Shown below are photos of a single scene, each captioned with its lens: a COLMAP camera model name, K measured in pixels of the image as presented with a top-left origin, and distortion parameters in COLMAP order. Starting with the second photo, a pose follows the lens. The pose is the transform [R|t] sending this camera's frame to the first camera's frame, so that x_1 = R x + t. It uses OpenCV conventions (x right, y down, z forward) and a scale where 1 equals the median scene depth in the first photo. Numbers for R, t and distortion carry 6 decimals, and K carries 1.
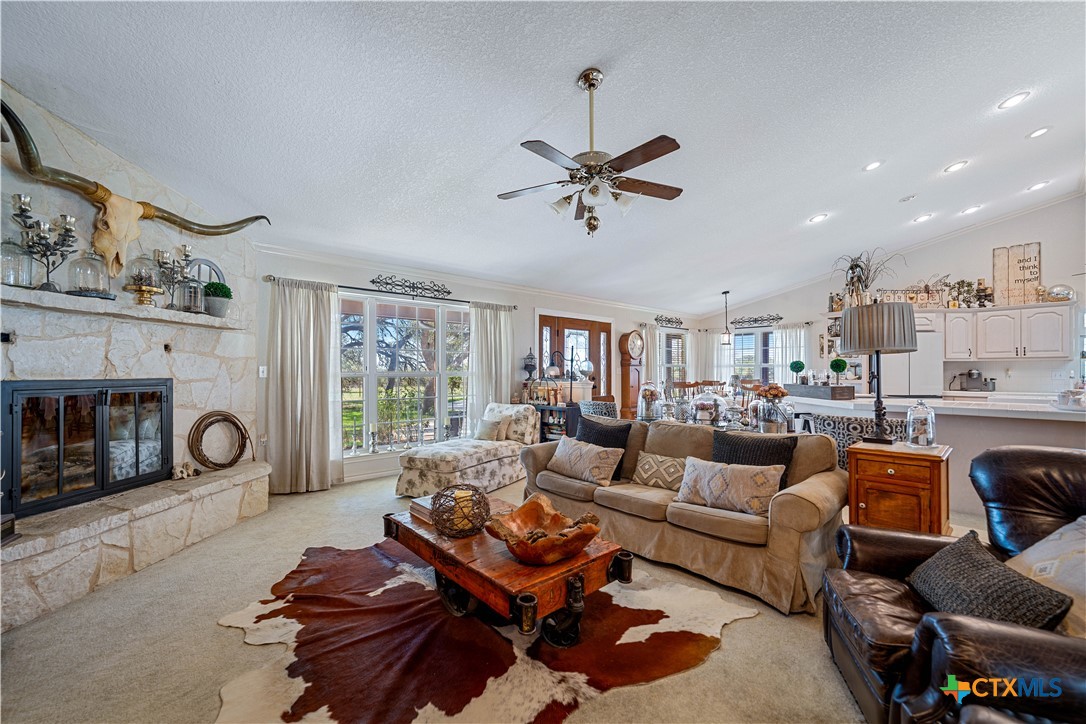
lens RADIAL K [[444.1, 0, 540.7], [0, 444.1, 368.5], [0, 0, 1]] dist [-0.000107, -0.000145]
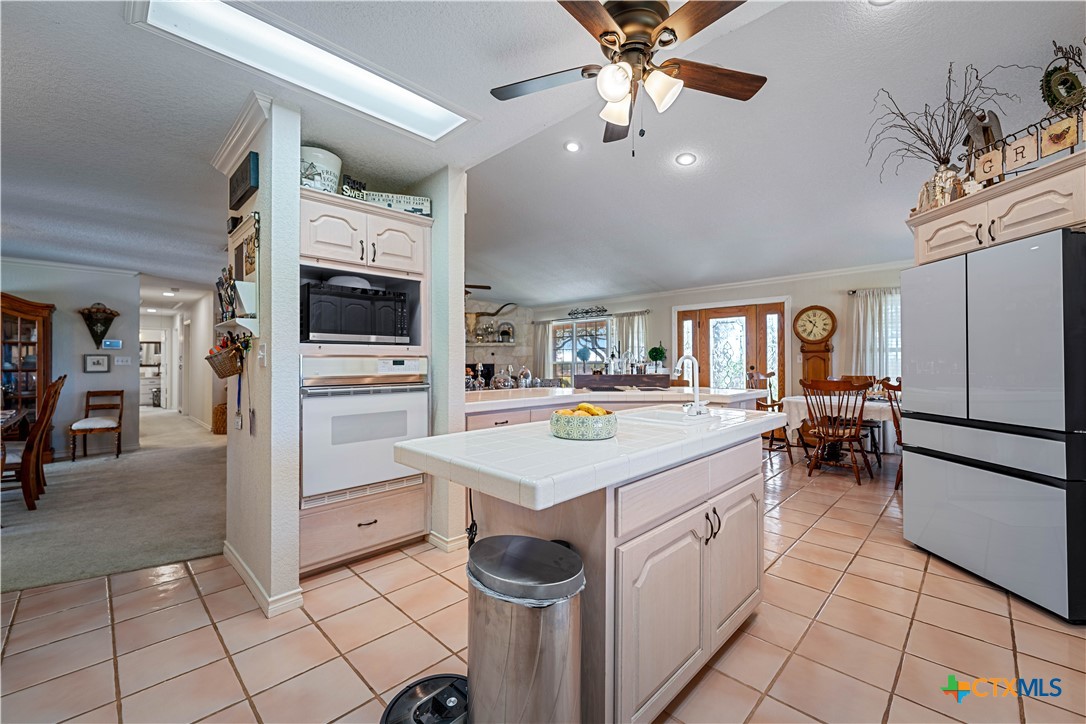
lens RADIAL K [[444.1, 0, 539.2], [0, 444.1, 360.2], [0, 0, 1]] dist [-0.000107, -0.000145]
pose [[0.041120, -0.003659, -0.999148, 2.191741], [0.012390, 0.999918, -0.003152, 0.010683], [0.999077, -0.012250, 0.041162, 1.136503]]
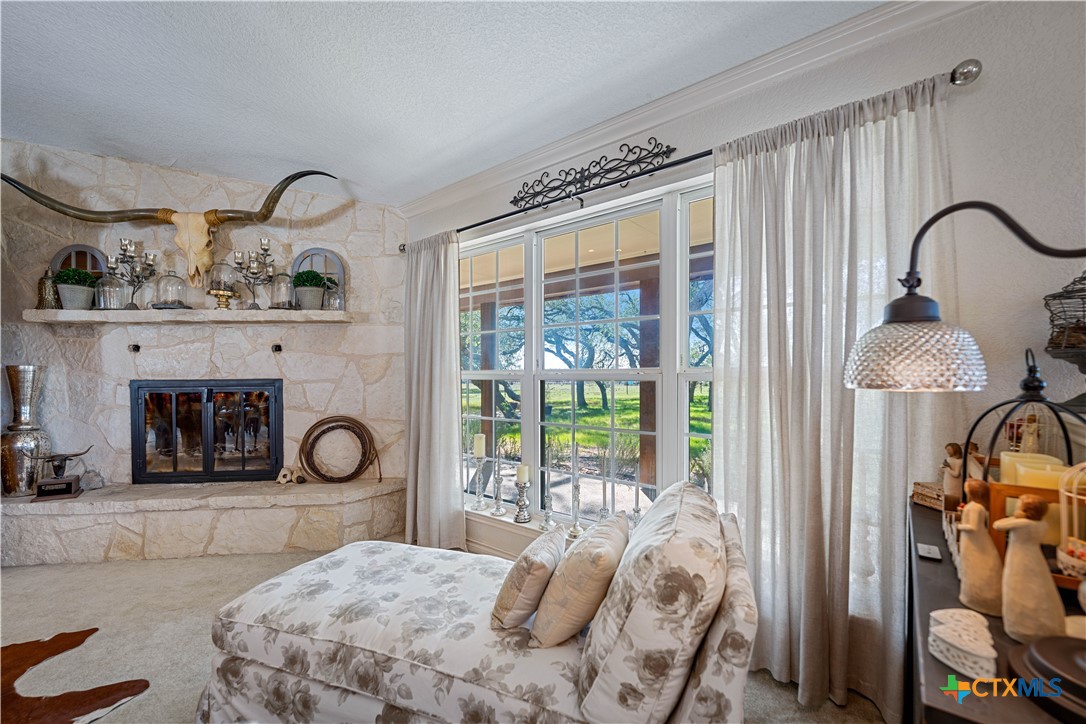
lens RADIAL K [[444.1, 0, 549.9], [0, 444.1, 372.0], [0, 0, 1]] dist [-0.000107, -0.000145]
pose [[0.150832, 0.006497, -0.988538, 0.225480], [0.015231, 0.999844, 0.008895, 0.007140], [0.988442, -0.016399, 0.150710, 1.379340]]
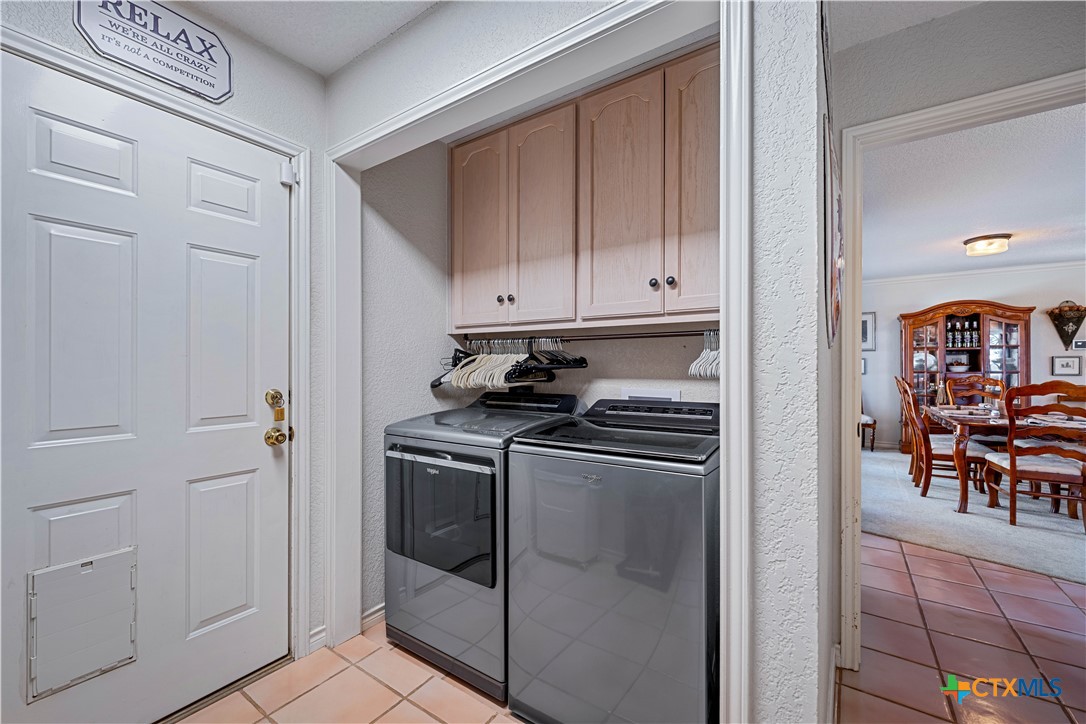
lens RADIAL K [[444.1, 0, 544.3], [0, 444.1, 364.2], [0, 0, 1]] dist [-0.000107, -0.000145]
pose [[-0.972987, -0.001767, -0.230852, 2.603801], [0.002081, 0.999863, -0.016425, 0.013038], [0.230850, -0.016462, -0.972850, 0.627521]]
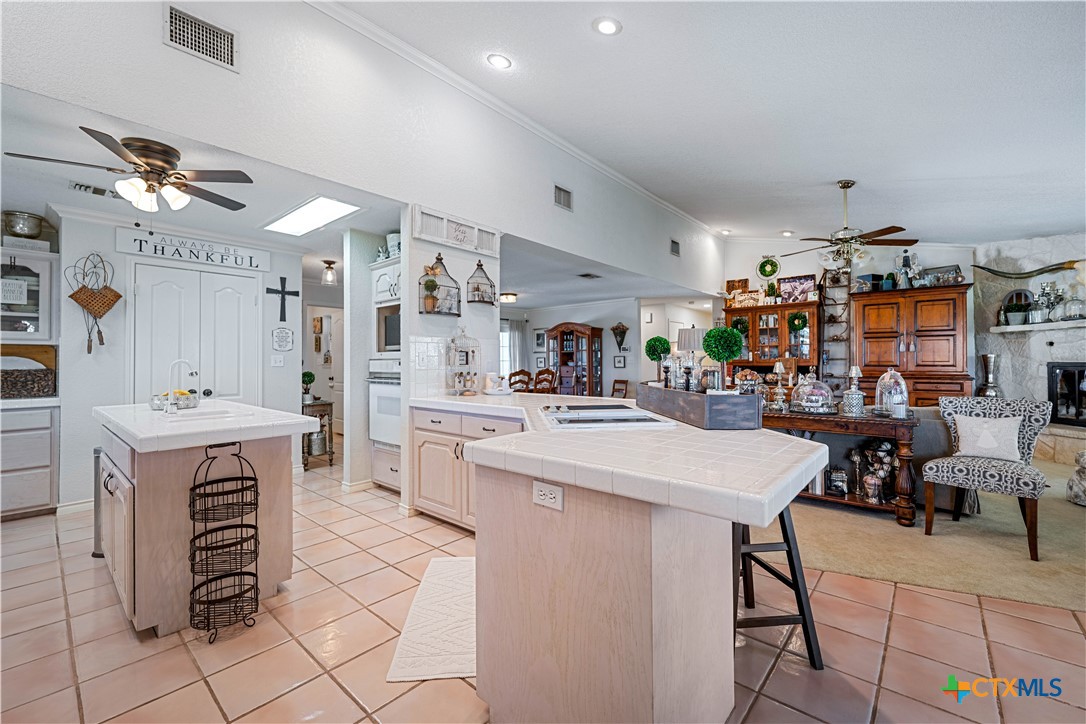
lens RADIAL K [[444.1, 0, 538.7], [0, 444.1, 359.9], [0, 0, 1]] dist [-0.000107, -0.000145]
pose [[-0.995471, 0.006759, -0.094828, 1.141562], [0.008077, 0.999876, -0.013518, 0.017028], [0.094725, -0.014222, -0.995402, 2.062382]]
